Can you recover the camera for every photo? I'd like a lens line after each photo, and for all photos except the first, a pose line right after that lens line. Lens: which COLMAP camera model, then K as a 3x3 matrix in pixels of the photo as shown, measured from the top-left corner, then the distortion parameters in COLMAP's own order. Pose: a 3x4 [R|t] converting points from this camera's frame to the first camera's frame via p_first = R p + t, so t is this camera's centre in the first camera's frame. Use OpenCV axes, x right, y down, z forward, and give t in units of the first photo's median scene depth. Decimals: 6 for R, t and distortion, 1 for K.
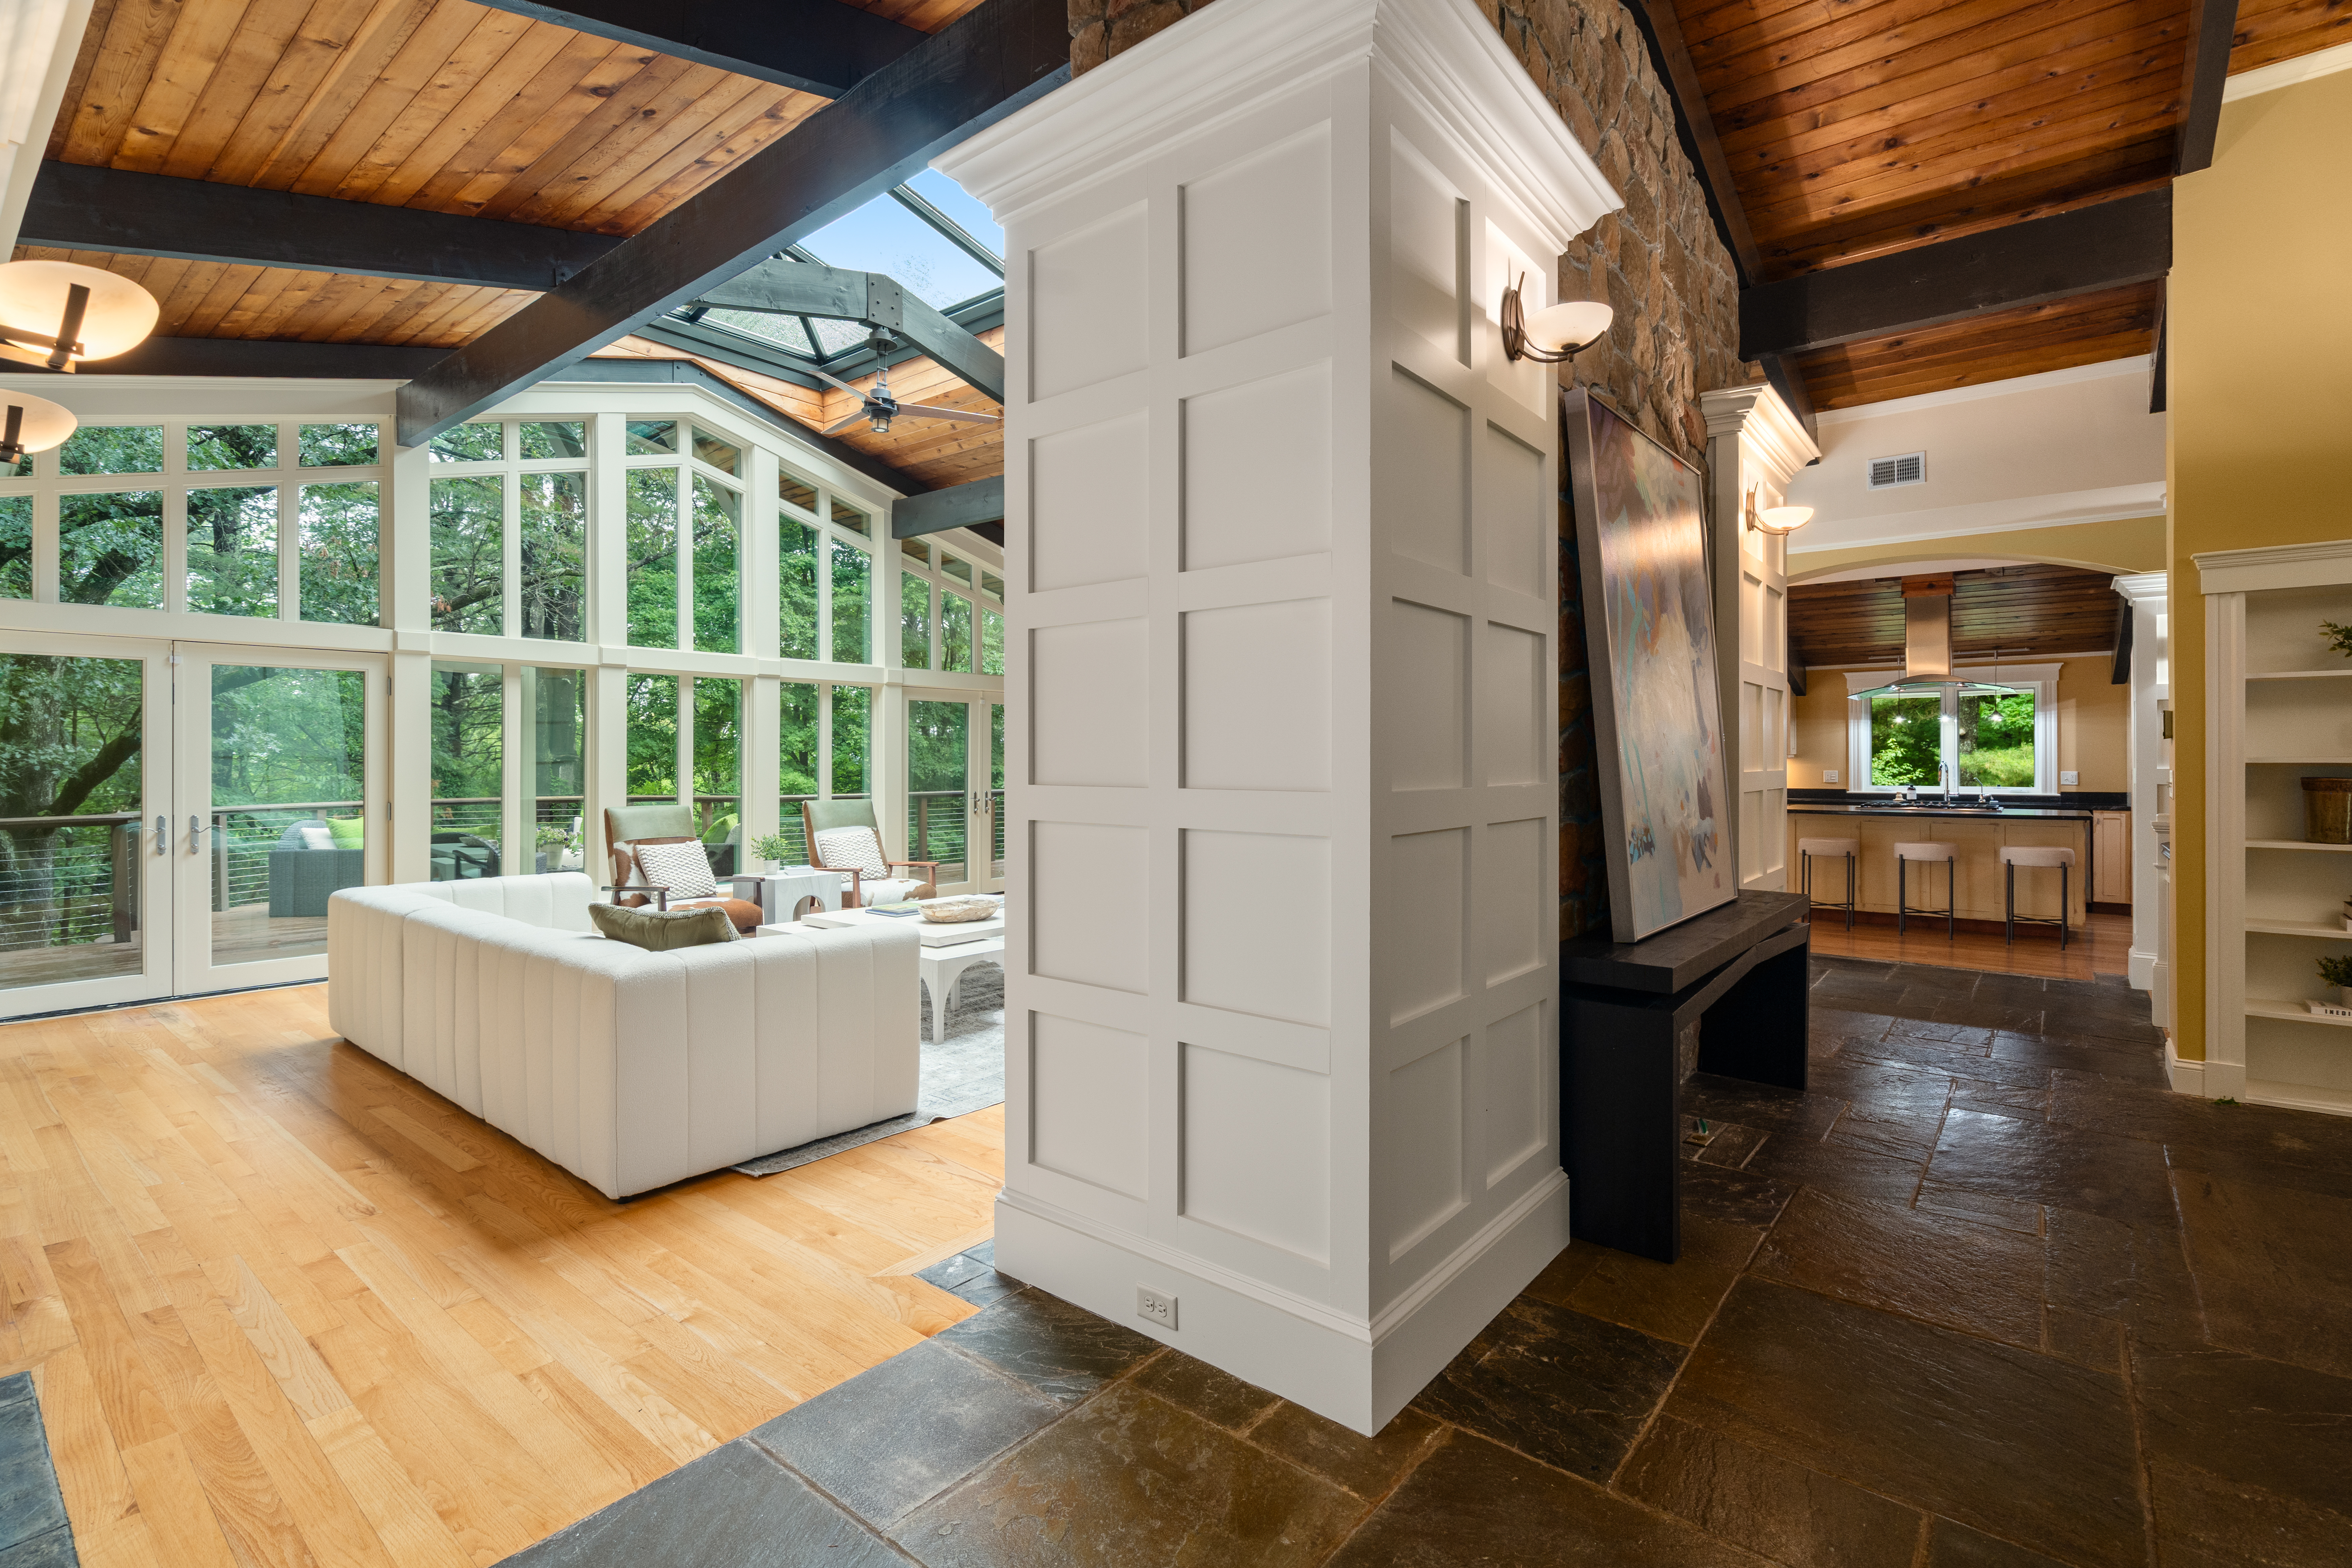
lens RADIAL K [[1072.3, 0, 1189.3], [0, 1072.3, 757.8], [0, 0, 1]] dist [0.001943, 0.000000]
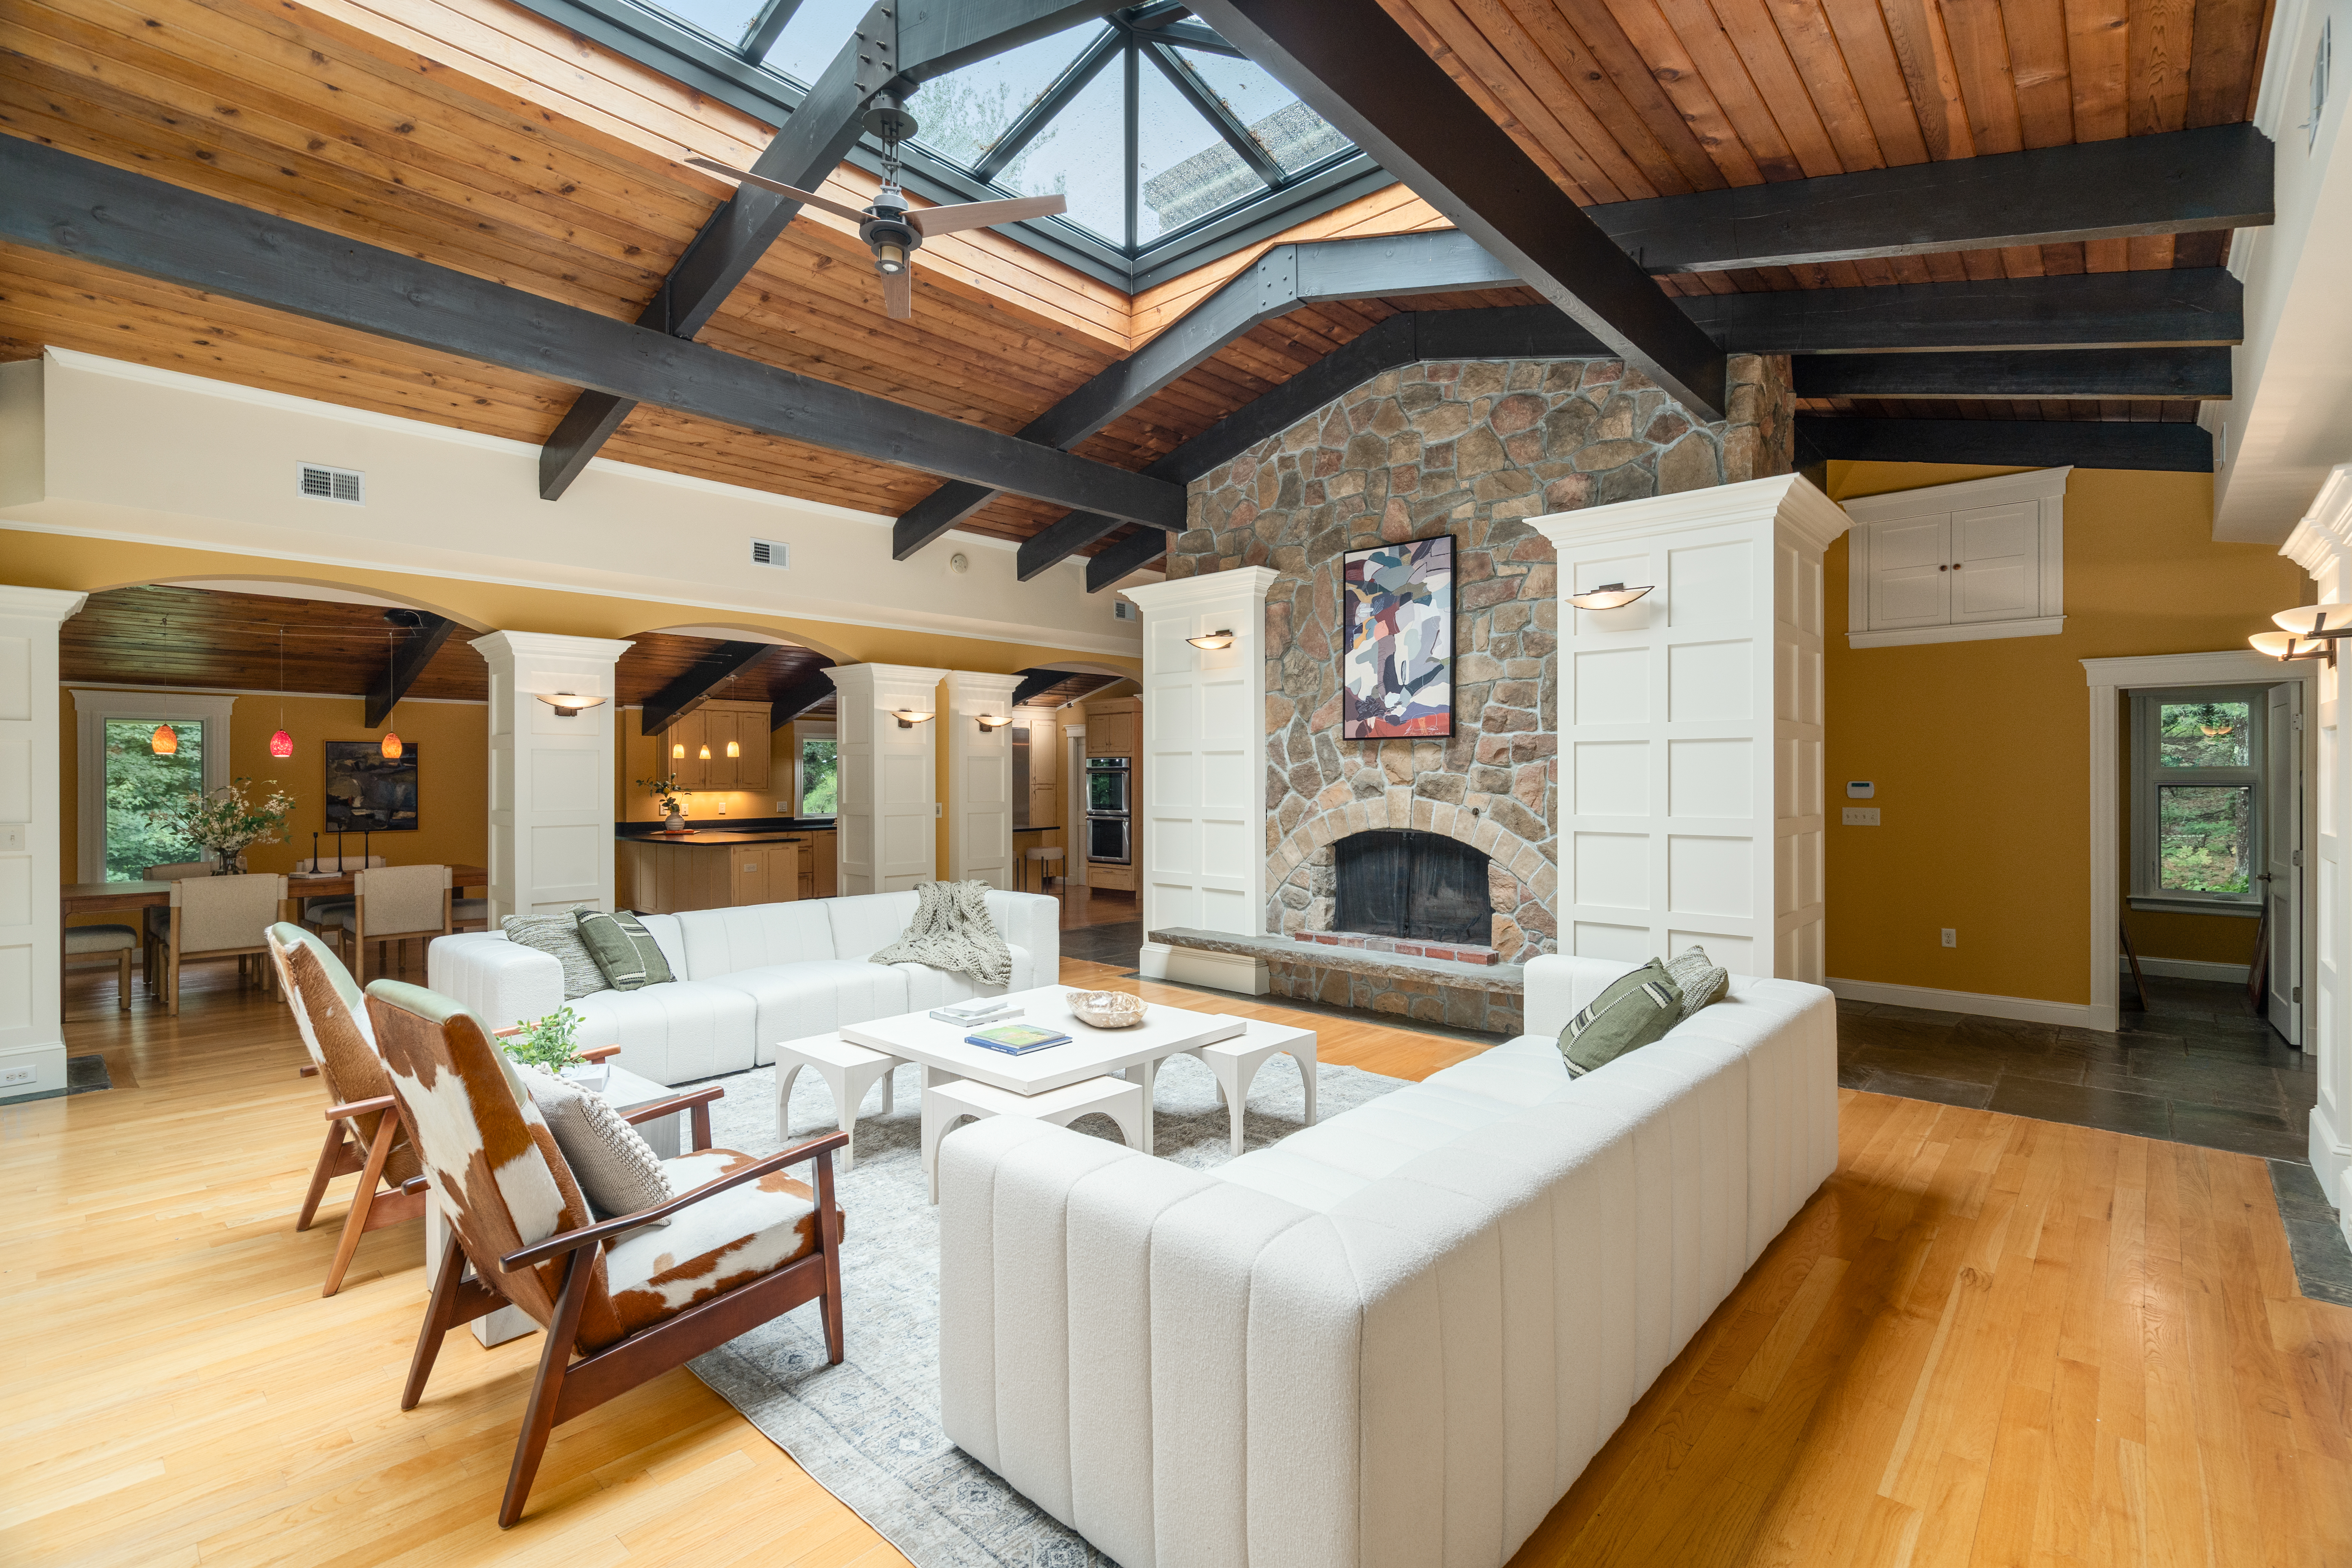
lens RADIAL K [[1064.5, 0, 1179.5], [0, 1064.5, 777.0], [0, 0, 1]] dist [-0.002957, -0.000091]
pose [[0.057895, 0.008945, 0.998283, -0.701222], [0.001712, 0.999957, -0.009060, -0.006192], [-0.998321, 0.002233, 0.057878, 0.658695]]
